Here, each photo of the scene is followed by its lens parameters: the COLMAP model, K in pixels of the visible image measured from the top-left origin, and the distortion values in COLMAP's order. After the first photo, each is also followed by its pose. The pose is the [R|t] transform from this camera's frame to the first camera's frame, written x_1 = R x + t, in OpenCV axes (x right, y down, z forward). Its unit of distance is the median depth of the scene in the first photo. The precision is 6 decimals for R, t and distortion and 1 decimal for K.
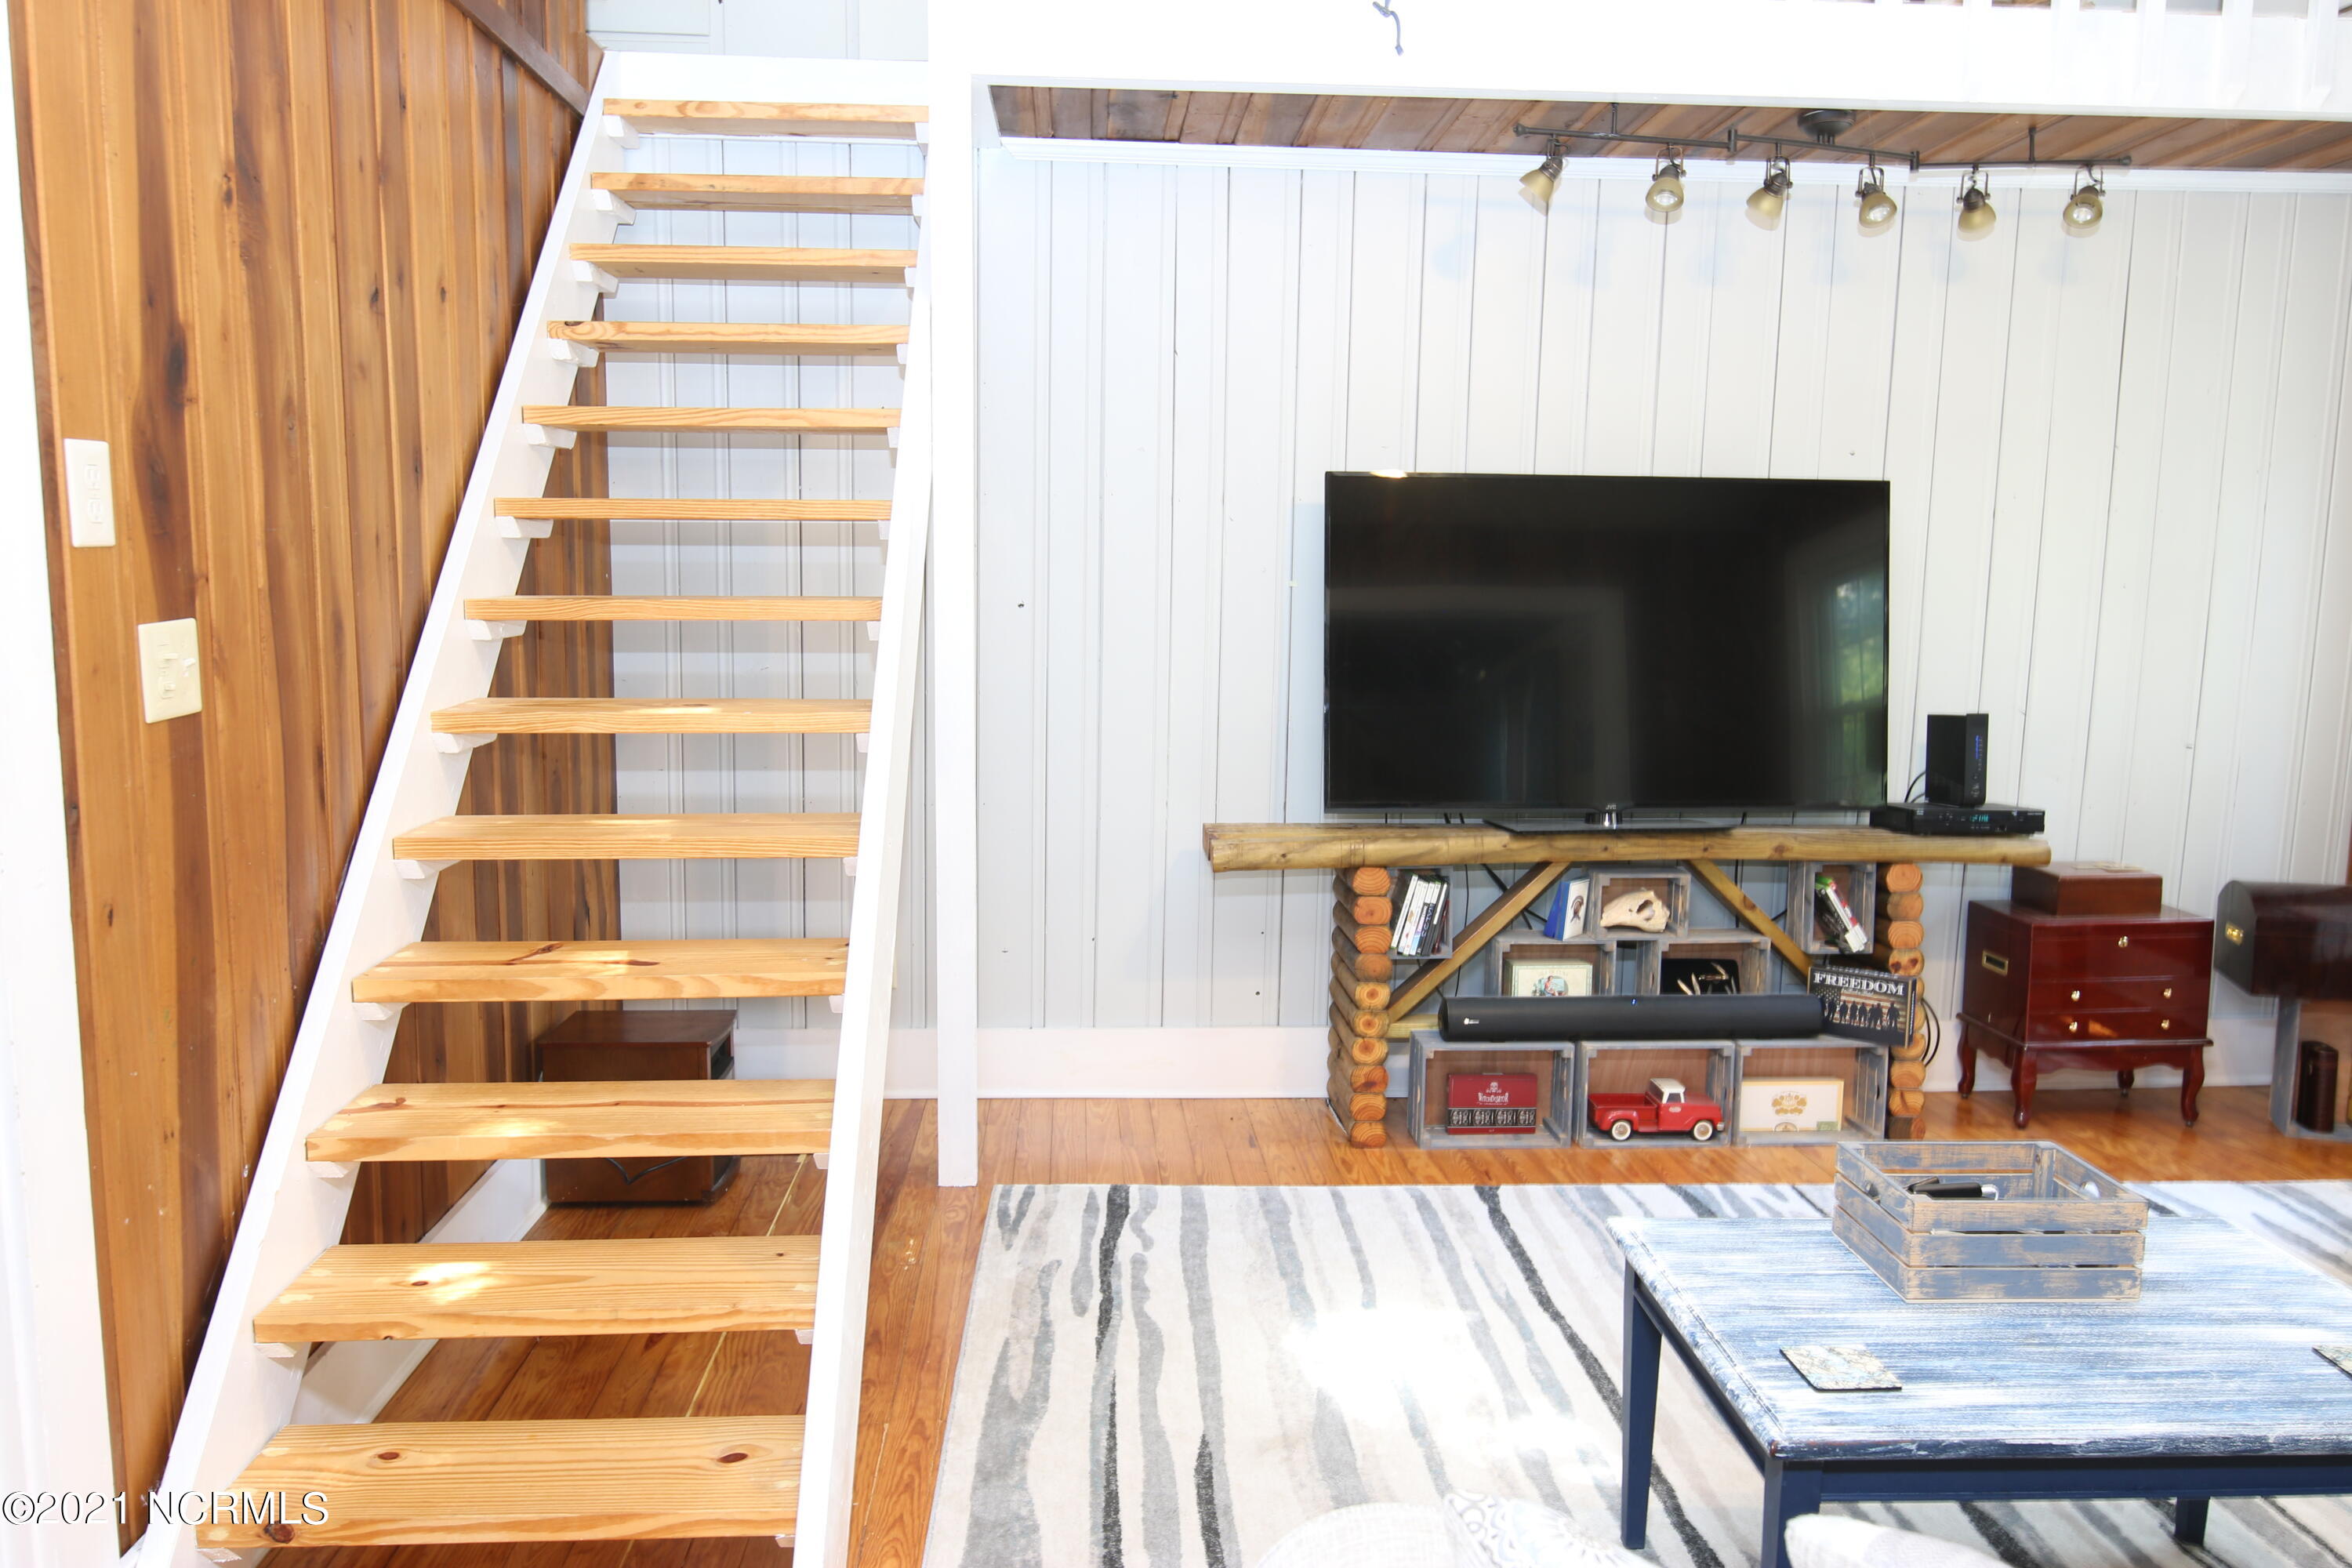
lens RADIAL K [[1630.7, 0, 1195.6], [0, 1630.7, 783.7], [0, 0, 1]] dist [-0.005629, -0.005575]
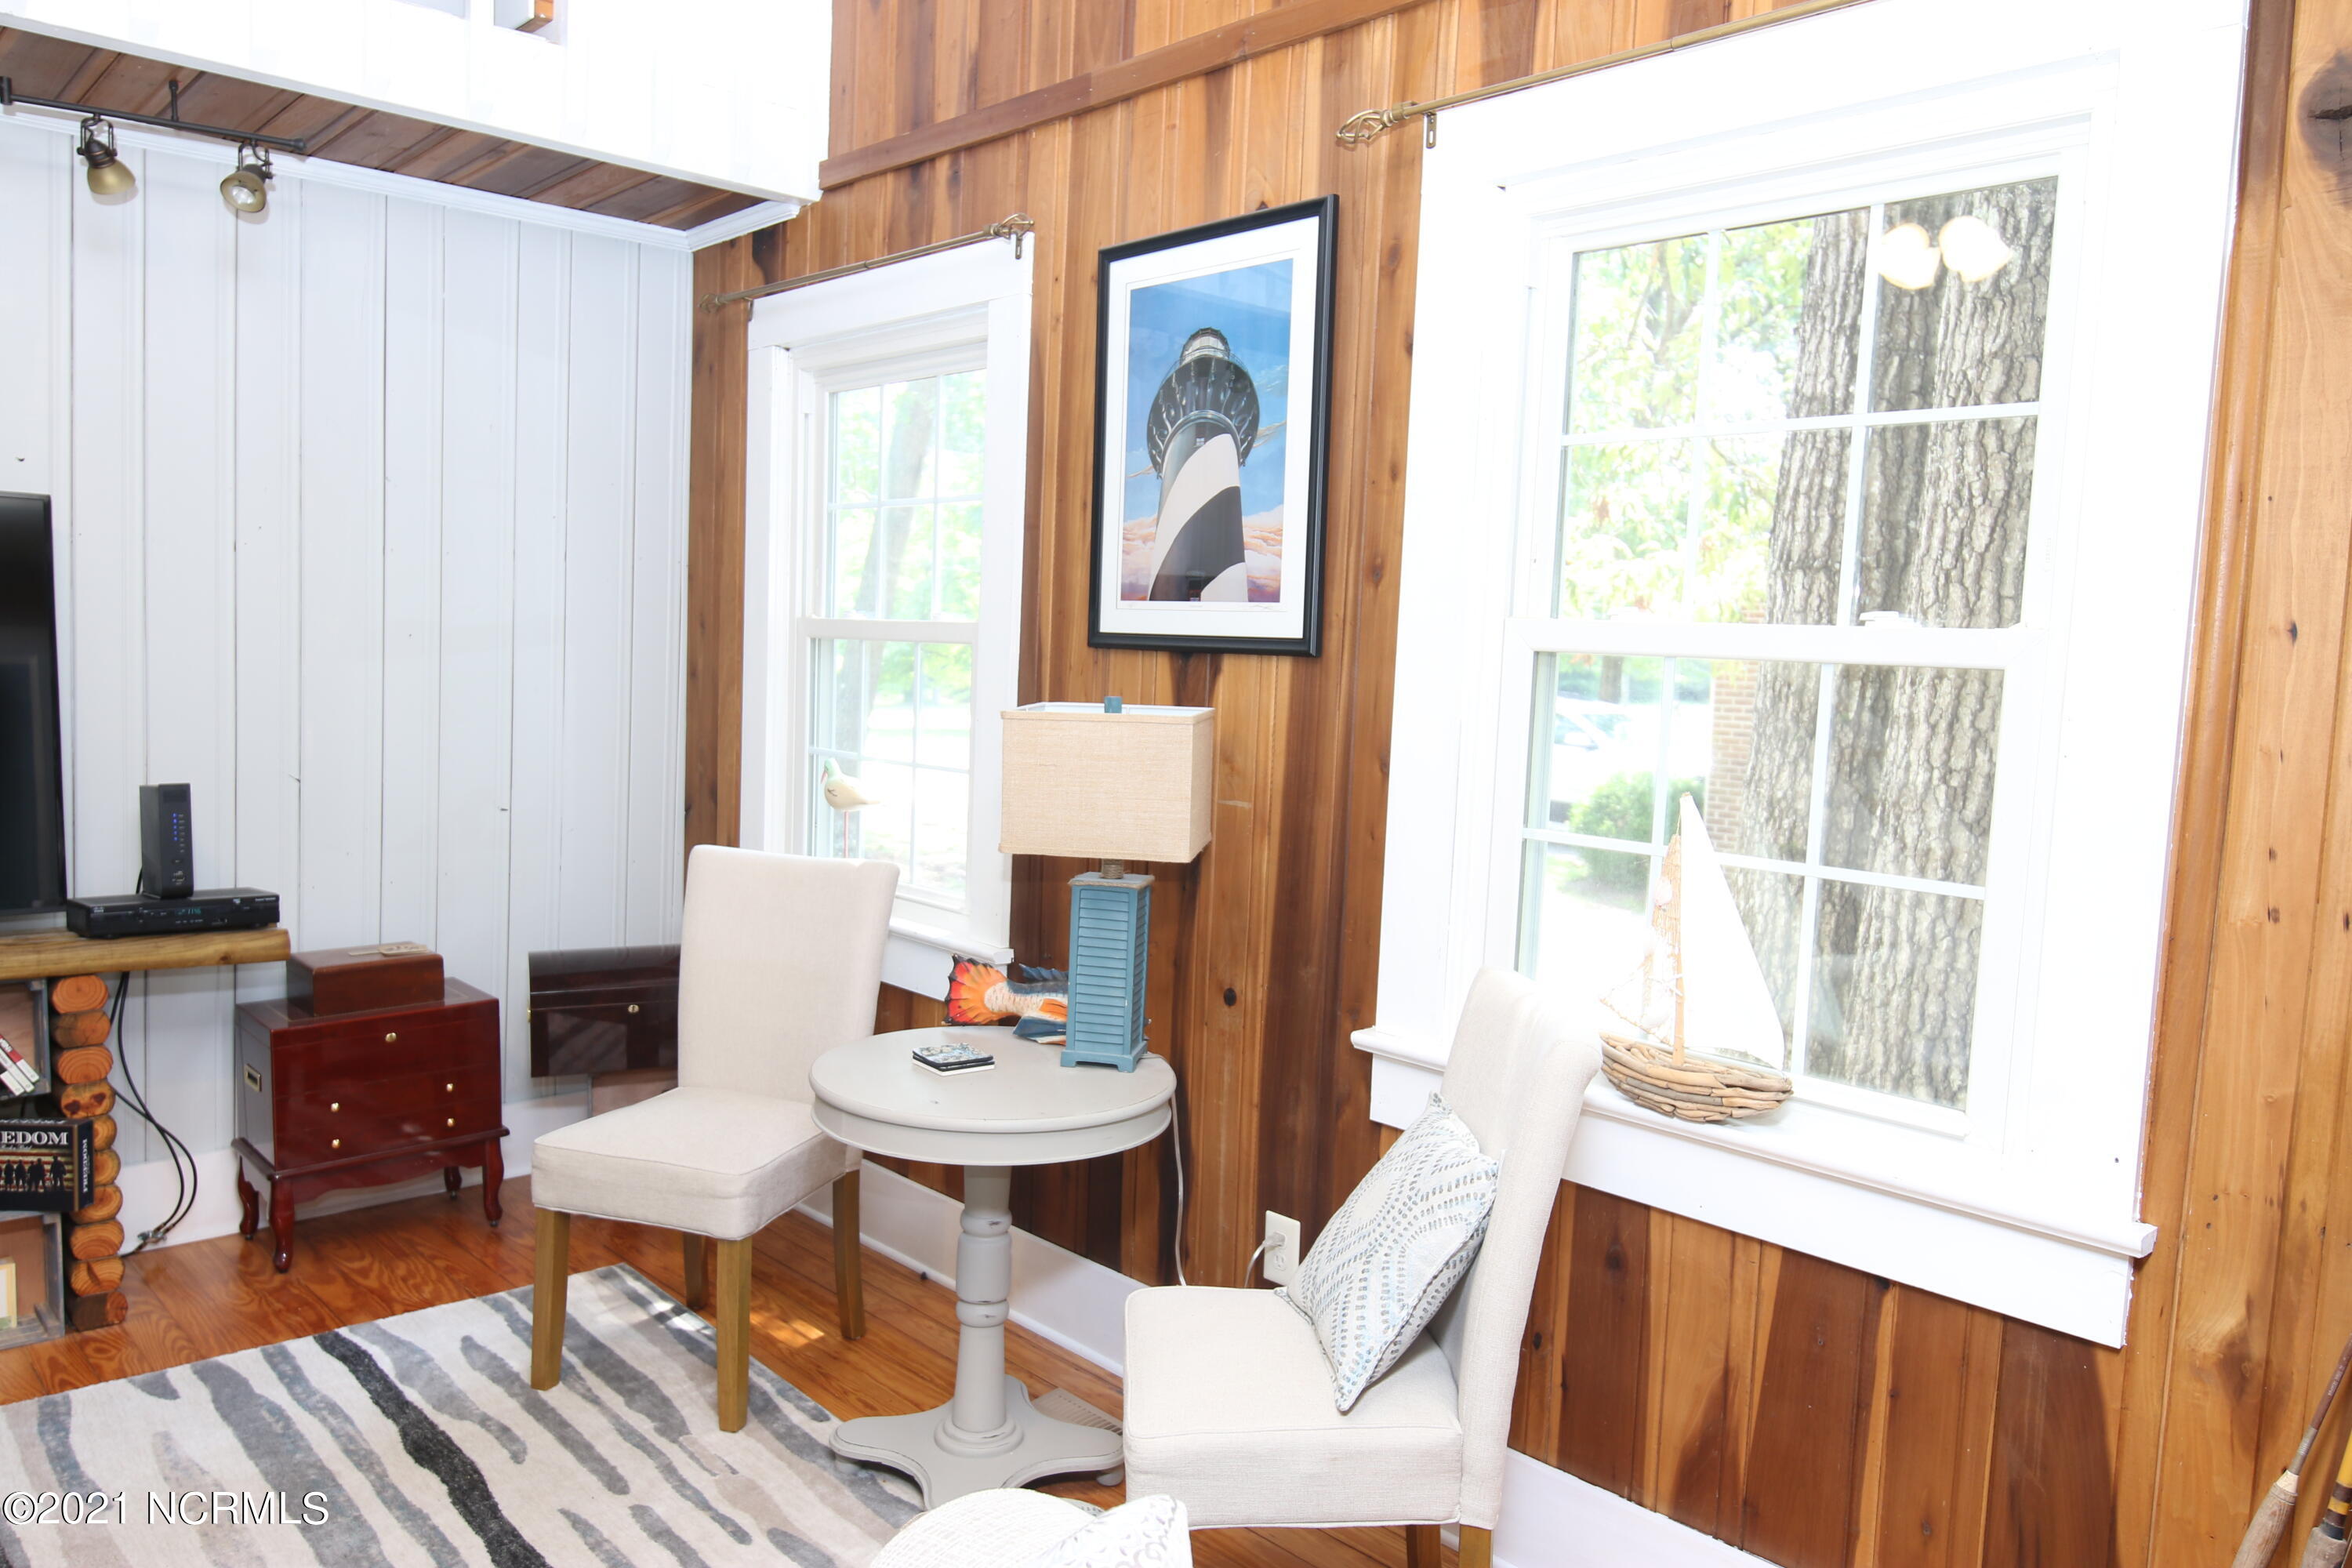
lens RADIAL K [[1630.7, 0, 1183.0], [0, 1630.7, 783.6], [0, 0, 1]] dist [-0.005629, -0.005575]
pose [[0.775139, -0.040065, 0.630519, 0.356894], [0.059261, 0.998198, -0.009426, -0.005619], [-0.629006, 0.044672, 0.776116, 0.040065]]
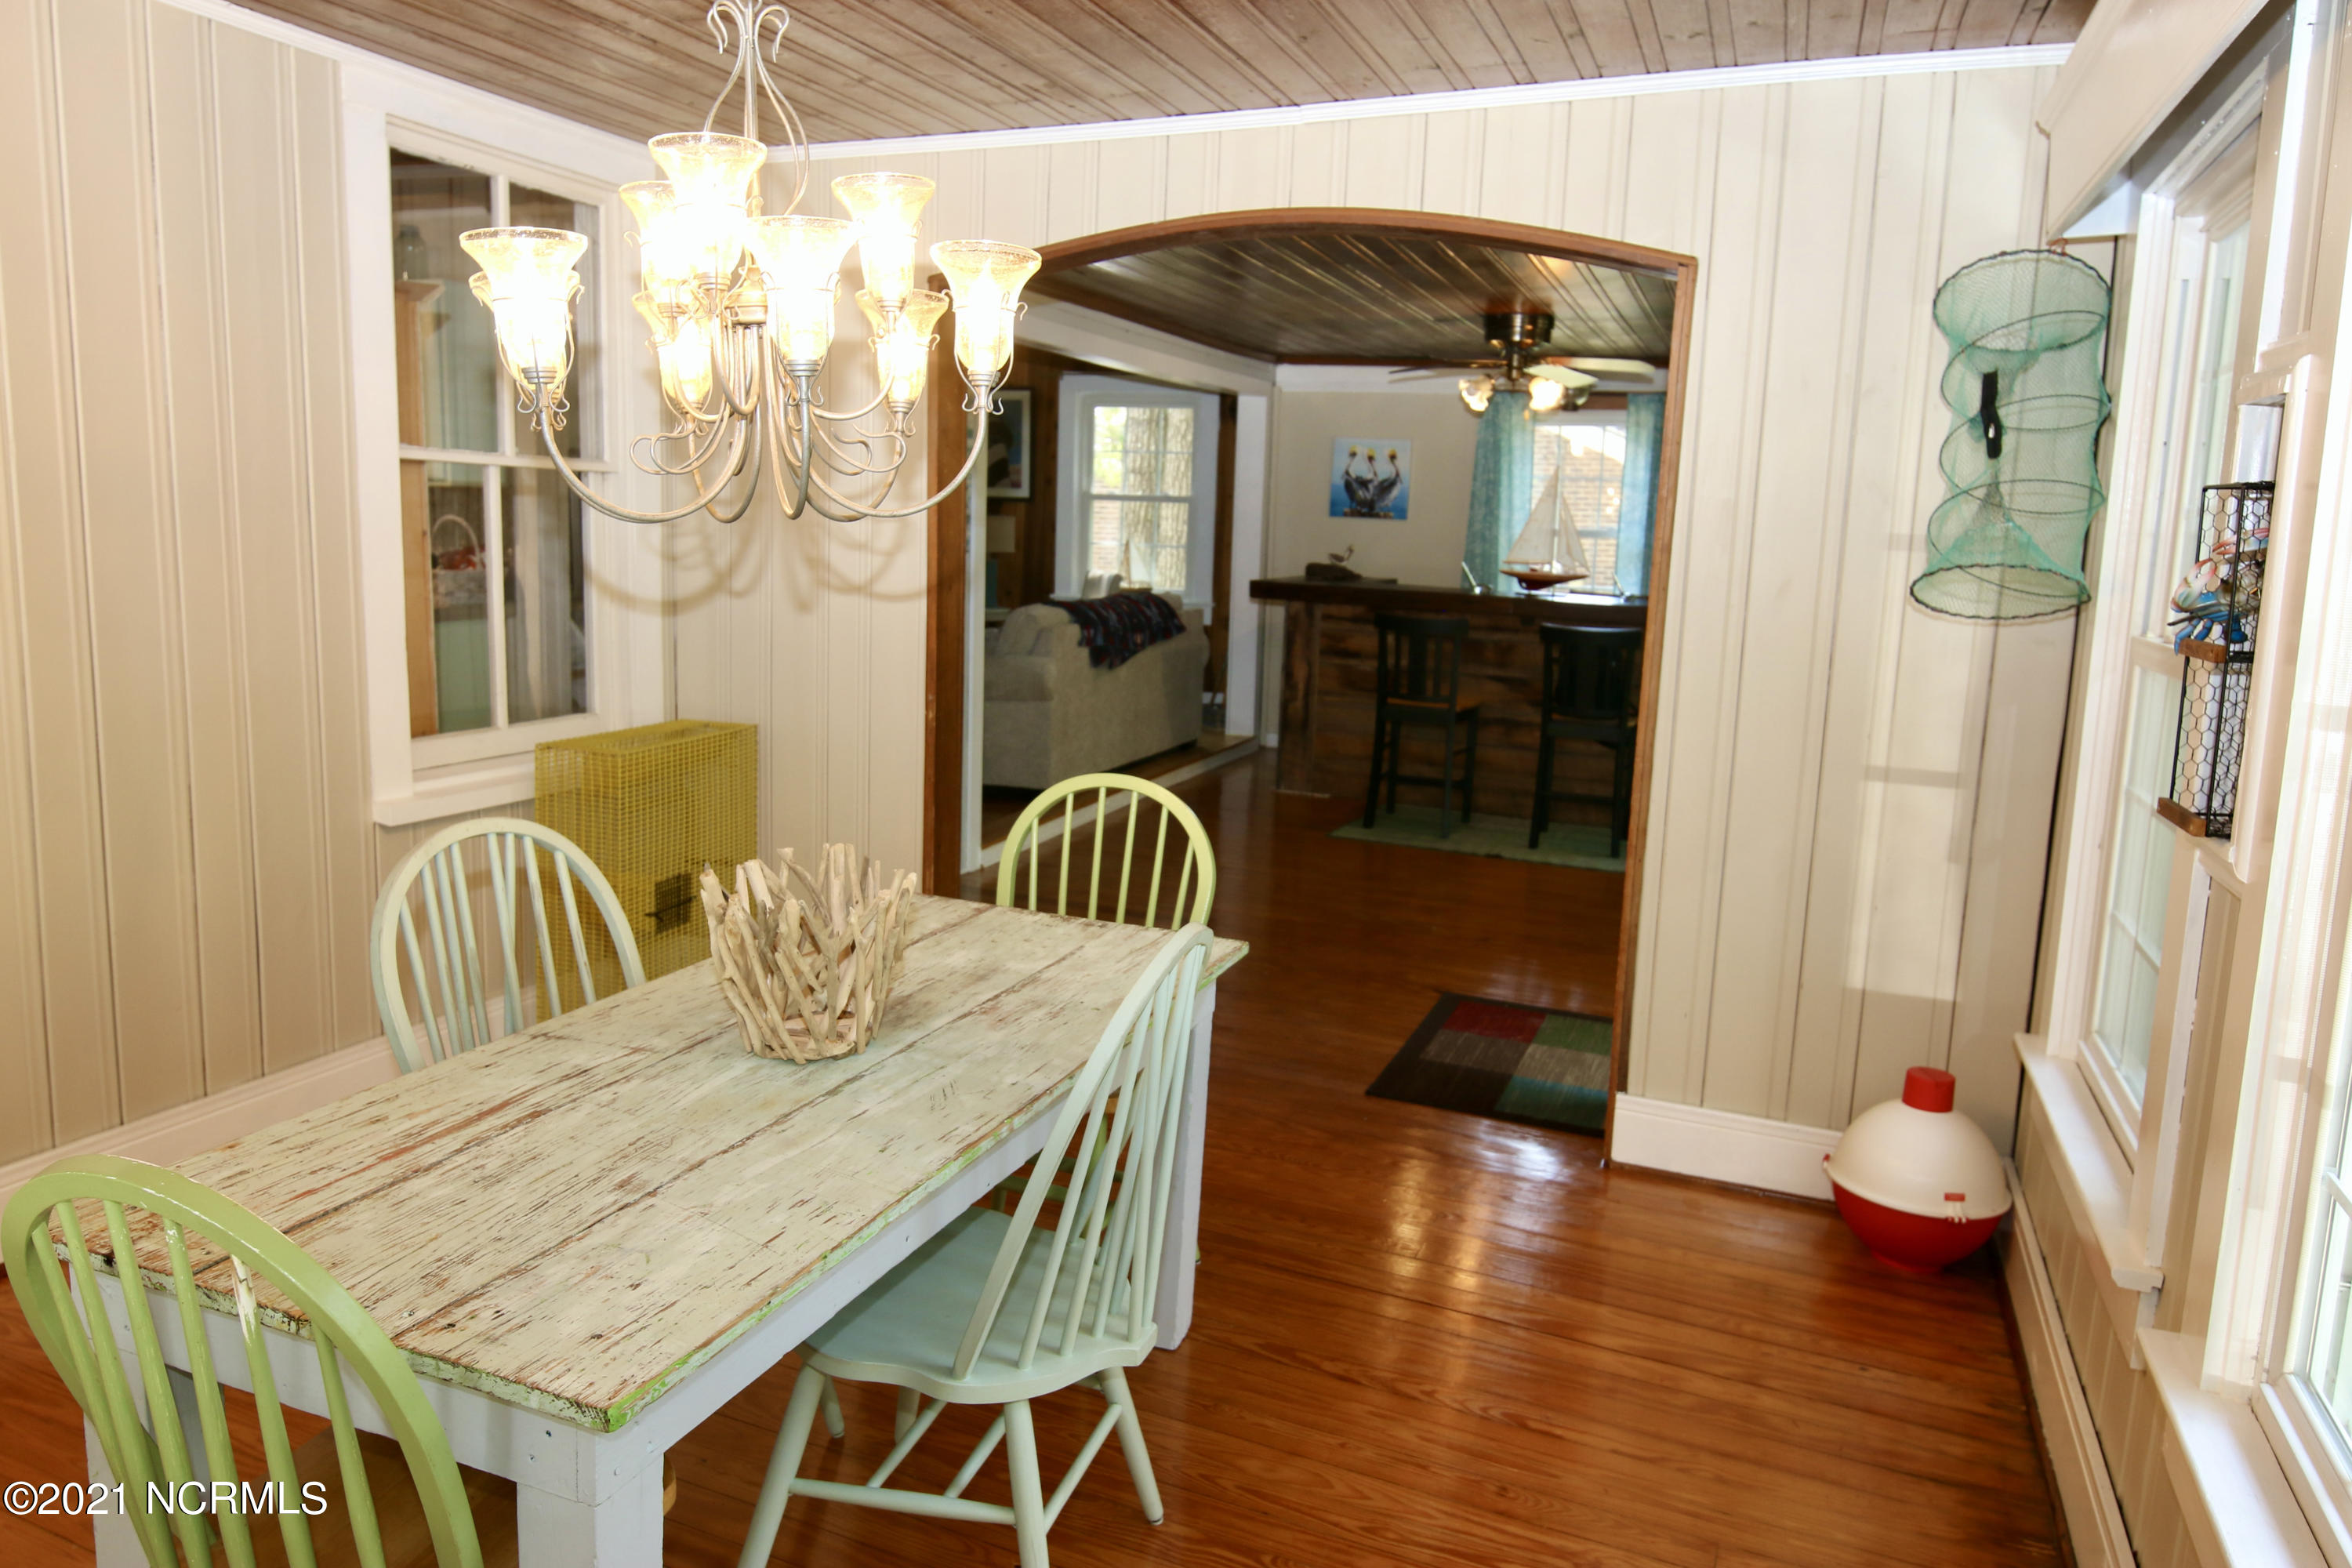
lens RADIAL K [[1630.7, 0, 1169.7], [0, 1630.7, 771.2], [0, 0, 1]] dist [-0.005629, -0.005575]
pose [[0.415857, -0.147676, 0.897360, -1.559051], [0.101003, 0.988123, 0.115806, 0.088918], [-0.903804, 0.042478, 0.425834, -0.803577]]
